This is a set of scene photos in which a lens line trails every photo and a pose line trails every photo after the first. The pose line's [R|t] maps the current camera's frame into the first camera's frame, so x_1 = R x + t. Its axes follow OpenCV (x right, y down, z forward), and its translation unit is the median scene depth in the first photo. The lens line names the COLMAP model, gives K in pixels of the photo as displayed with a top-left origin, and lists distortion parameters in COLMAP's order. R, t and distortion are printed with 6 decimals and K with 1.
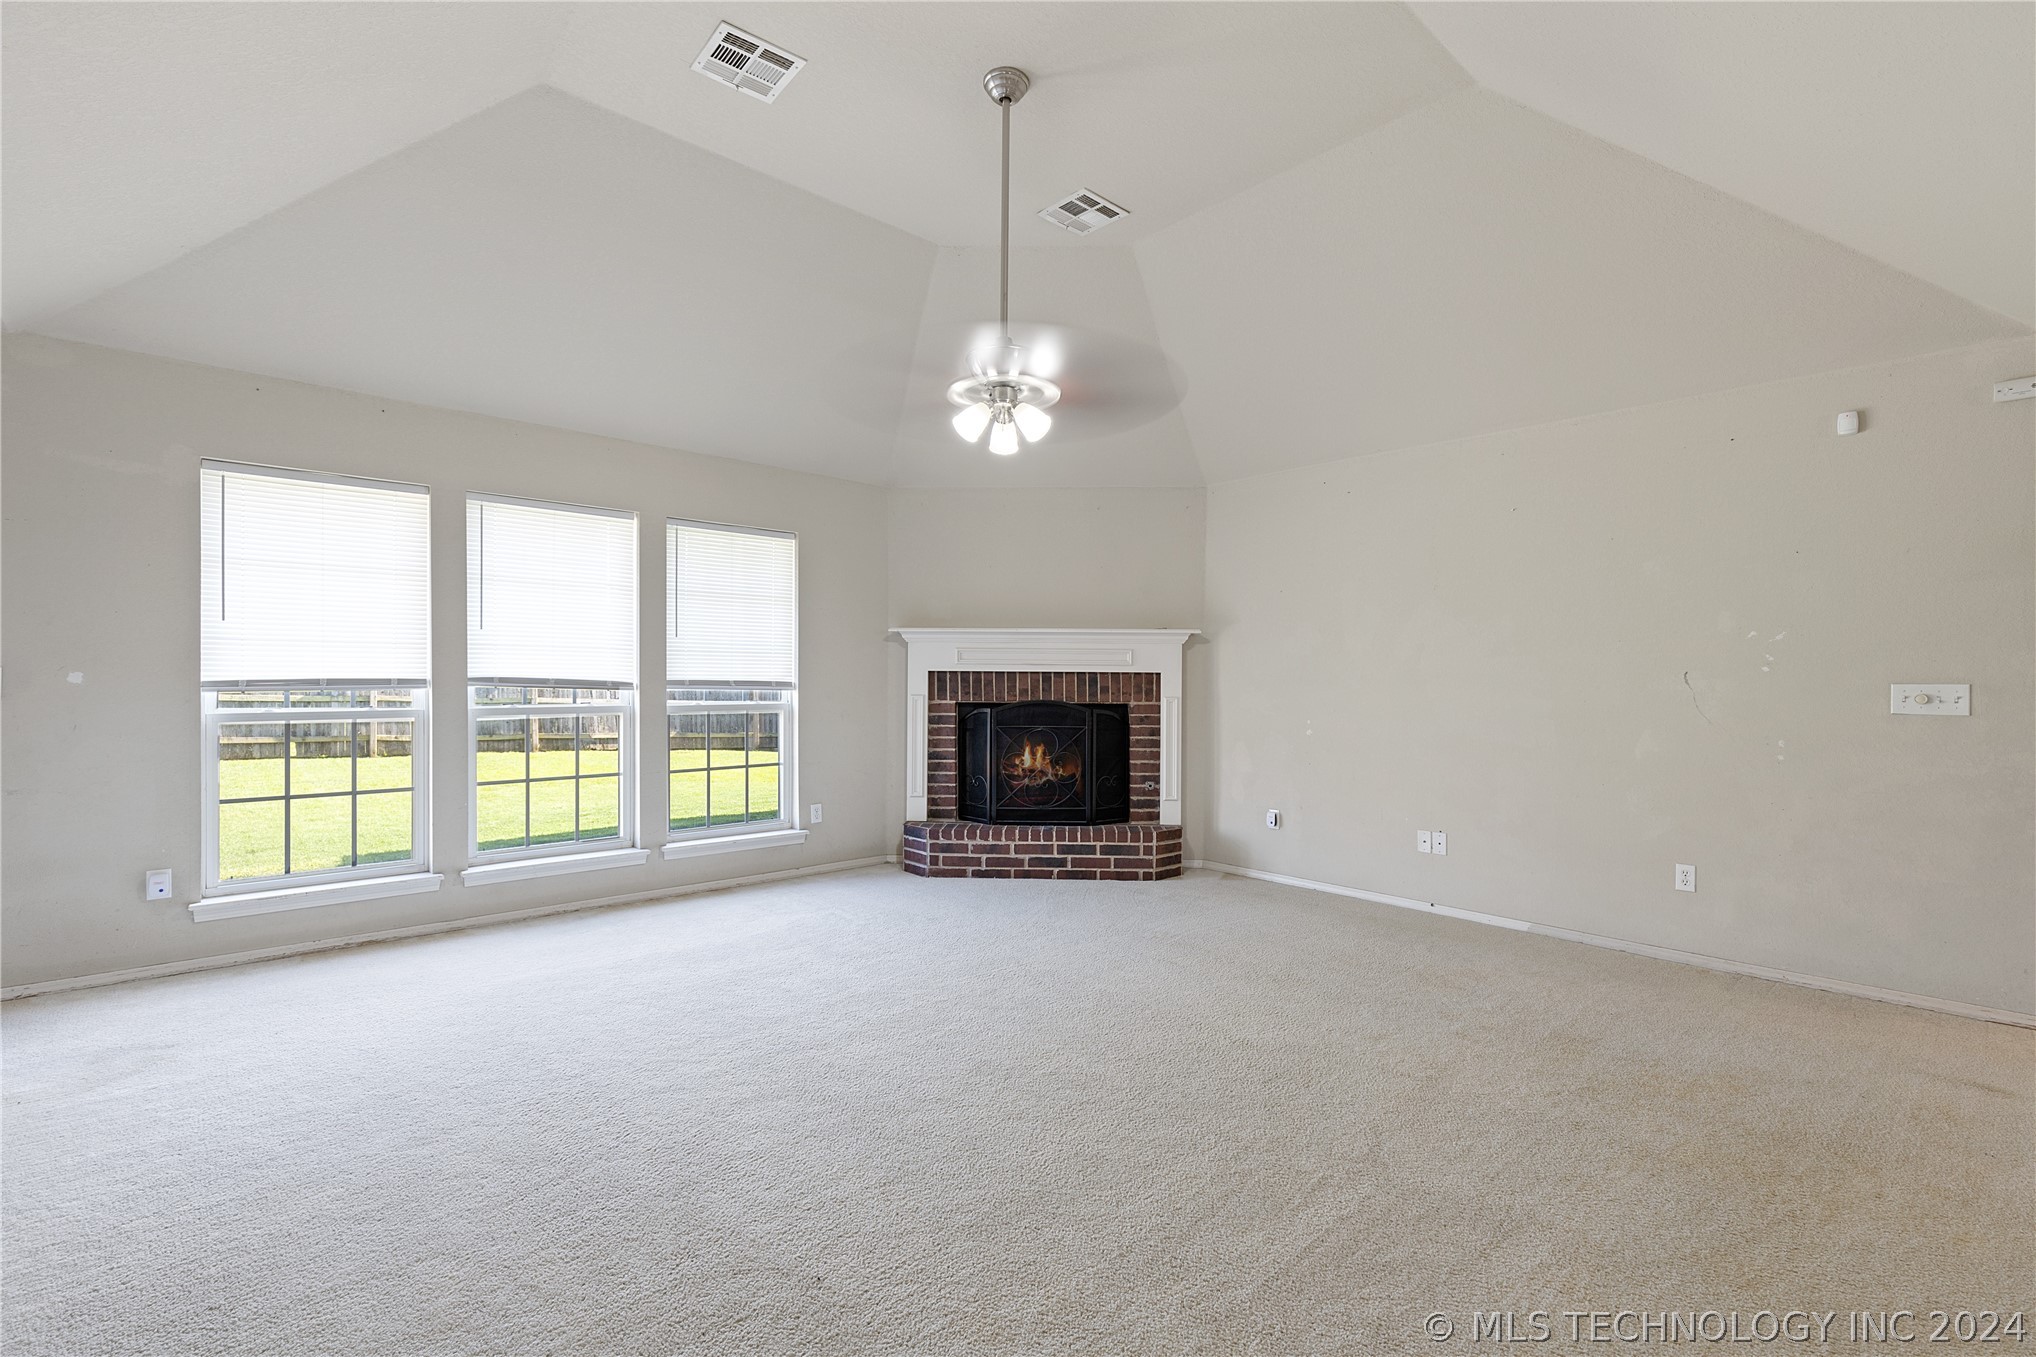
lens RADIAL K [[912.5, 0, 1036.6], [0, 912.5, 680.1], [0, 0, 1]] dist [0.005412, 0.000122]
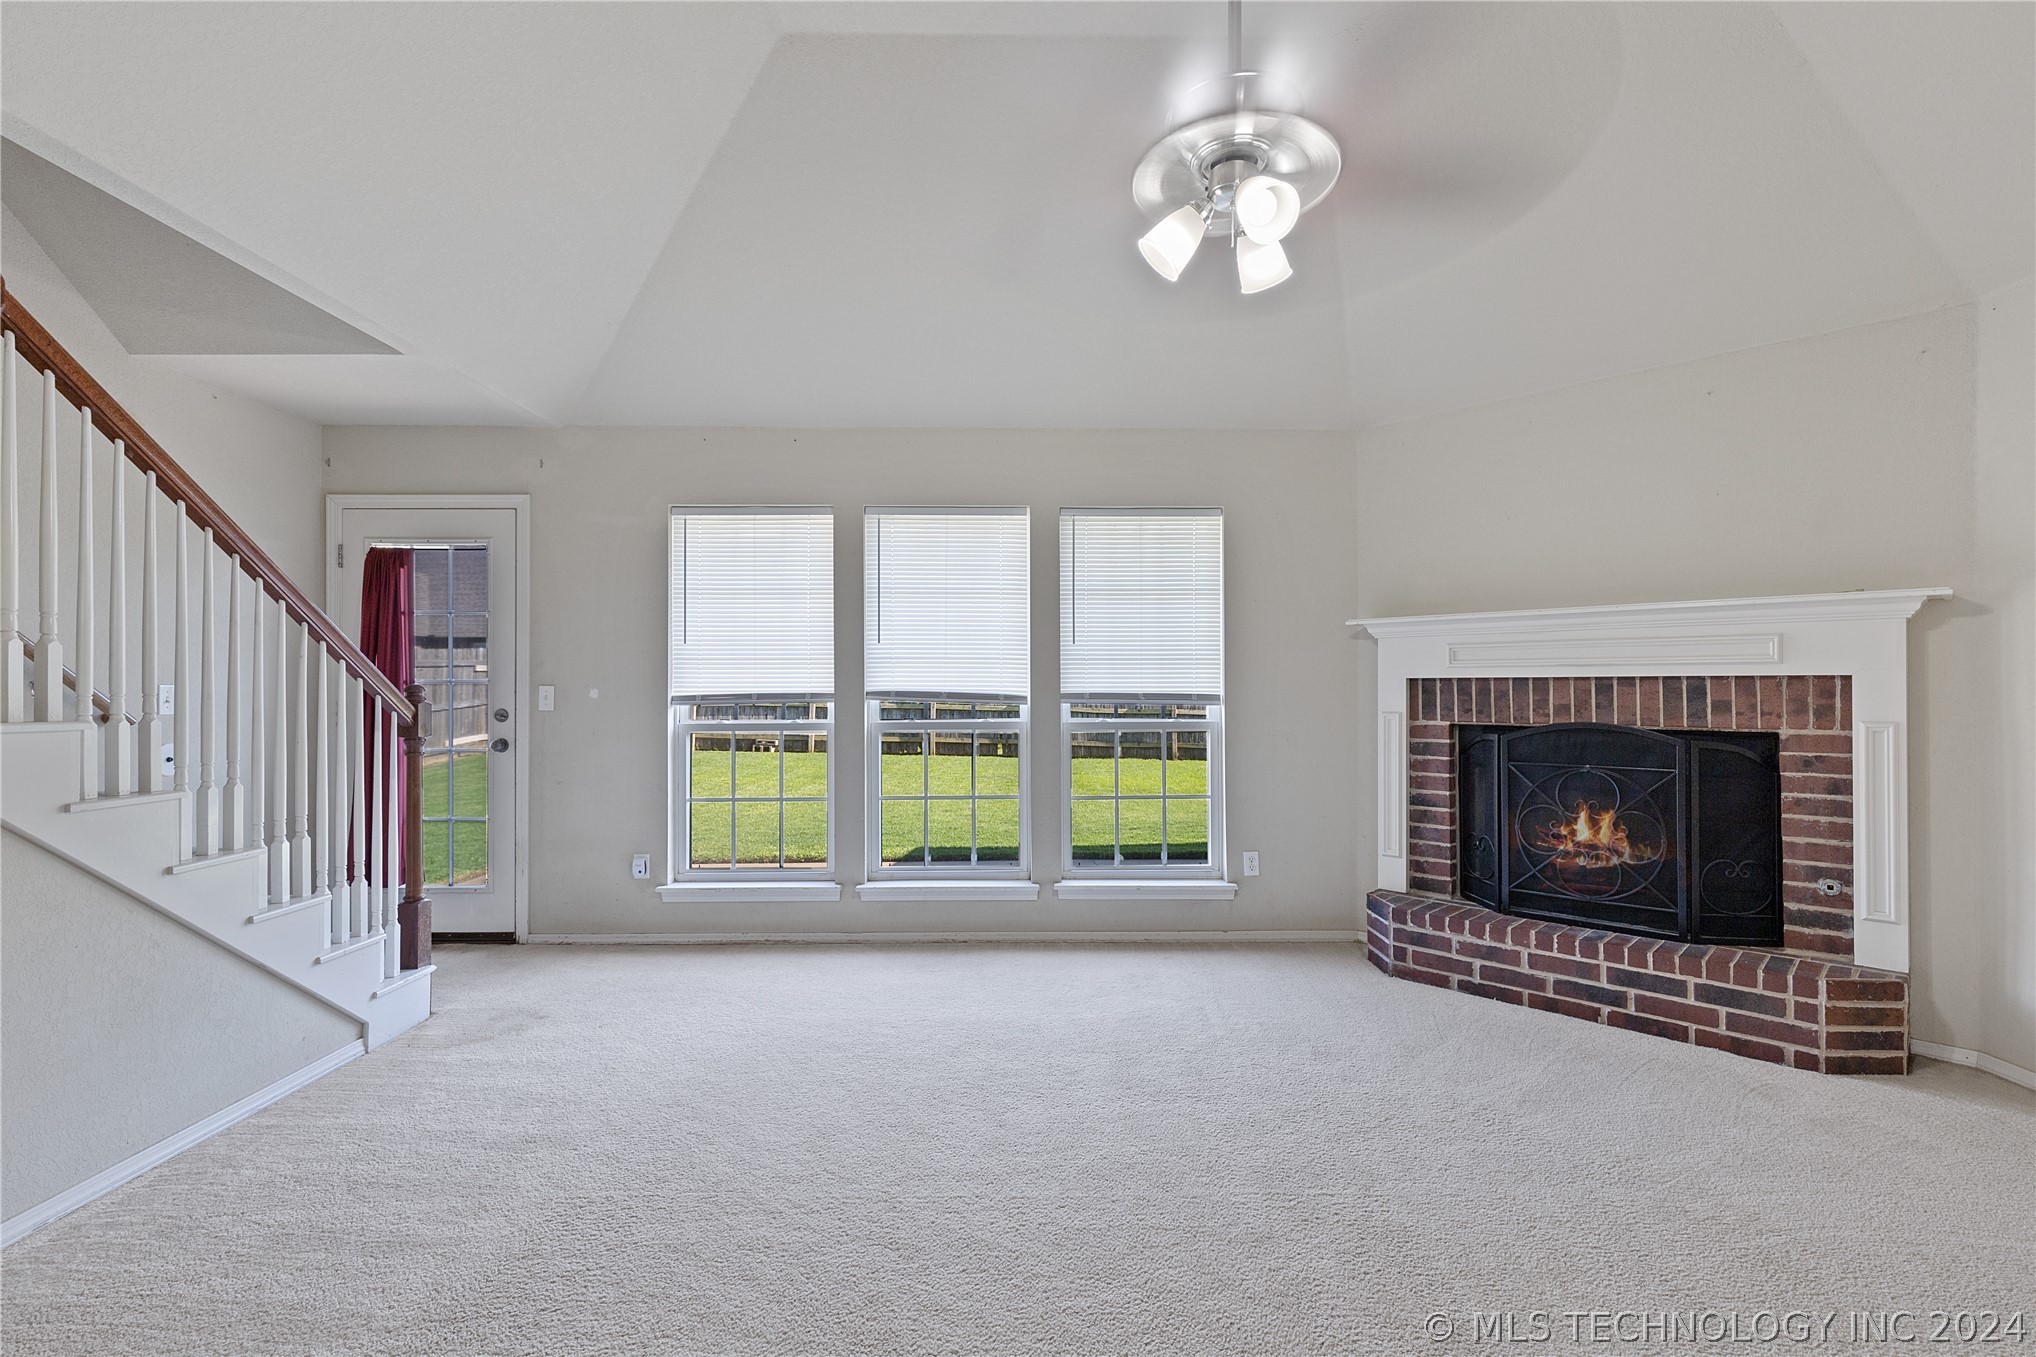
lens RADIAL K [[912.5, 0, 1036.6], [0, 912.5, 680.1], [0, 0, 1]] dist [0.005412, 0.000122]
pose [[0.741997, -0.013649, -0.670264, 0.142361], [0.004906, 0.999877, -0.014930, 0.000469], [0.670385, 0.007790, 0.741973, 0.292435]]
